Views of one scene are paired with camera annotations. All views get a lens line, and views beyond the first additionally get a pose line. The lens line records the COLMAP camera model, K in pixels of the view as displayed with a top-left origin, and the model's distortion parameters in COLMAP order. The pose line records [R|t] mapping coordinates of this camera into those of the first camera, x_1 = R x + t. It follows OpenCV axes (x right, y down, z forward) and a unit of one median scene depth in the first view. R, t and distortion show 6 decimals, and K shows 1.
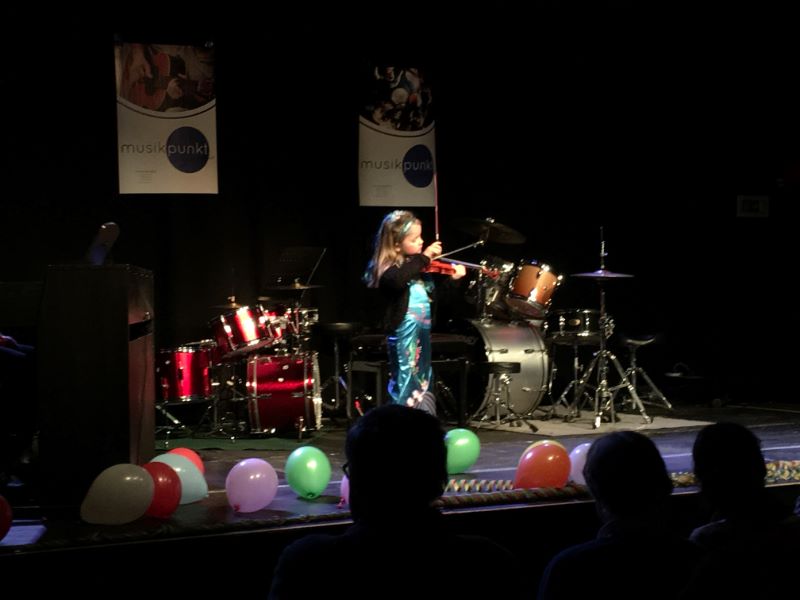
lens RADIAL K [[1563.6, 0, 396.9], [0, 1563.6, 292.8], [0, 0, 1]] dist [0.075192, 0.000000]
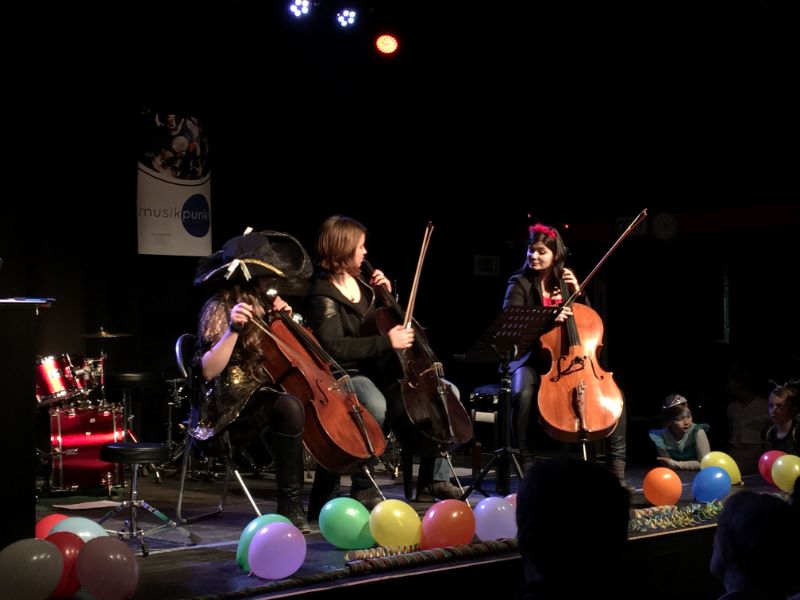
lens RADIAL K [[1425.3, 0, 398.2], [0, 1425.3, 290.2], [0, 0, 1]] dist [0.118171, 0.000000]
pose [[0.965470, 0.018543, 0.259852, -0.104905], [-0.008187, 0.999131, -0.040876, 0.002667], [-0.260384, 0.037337, 0.964783, 0.100235]]
